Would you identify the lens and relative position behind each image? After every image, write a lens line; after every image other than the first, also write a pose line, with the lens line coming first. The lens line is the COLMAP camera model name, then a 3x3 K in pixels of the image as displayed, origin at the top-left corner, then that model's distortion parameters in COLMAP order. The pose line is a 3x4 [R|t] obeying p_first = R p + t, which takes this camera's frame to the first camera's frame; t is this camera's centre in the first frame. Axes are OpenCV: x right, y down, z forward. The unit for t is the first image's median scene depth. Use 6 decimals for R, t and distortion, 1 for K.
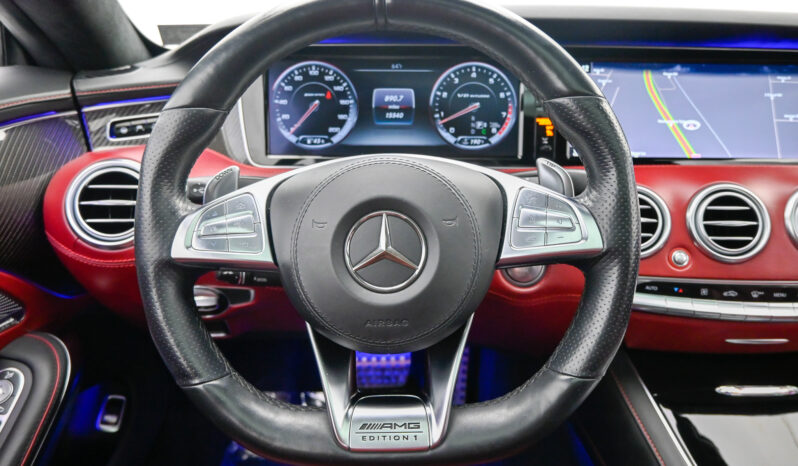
lens RADIAL K [[584.1, 0, 406.5], [0, 584.1, 227.5], [0, 0, 1]] dist [-0.004925, 0.004454]
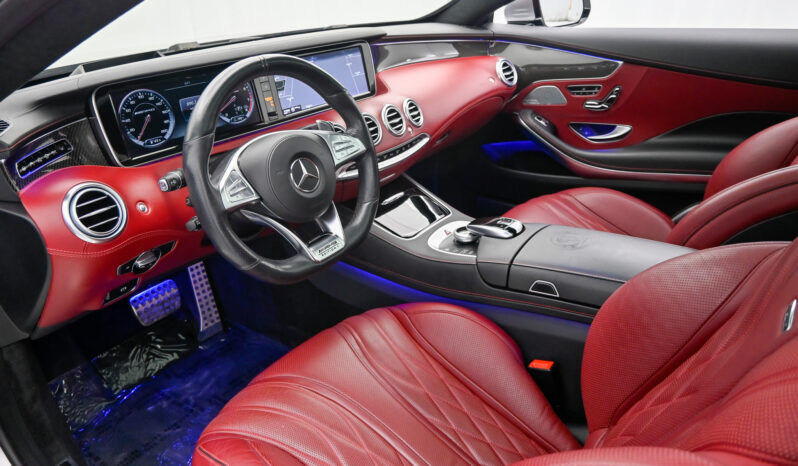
lens RADIAL K [[571.9, 0, 403.7], [0, 571.9, 229.4], [0, 0, 1]] dist [-0.009866, 0.010707]
pose [[0.607268, -0.355696, 0.710427, -0.896330], [0.275236, 0.932998, 0.231863, -0.101017], [-0.745299, 0.054732, 0.664480, -0.447115]]
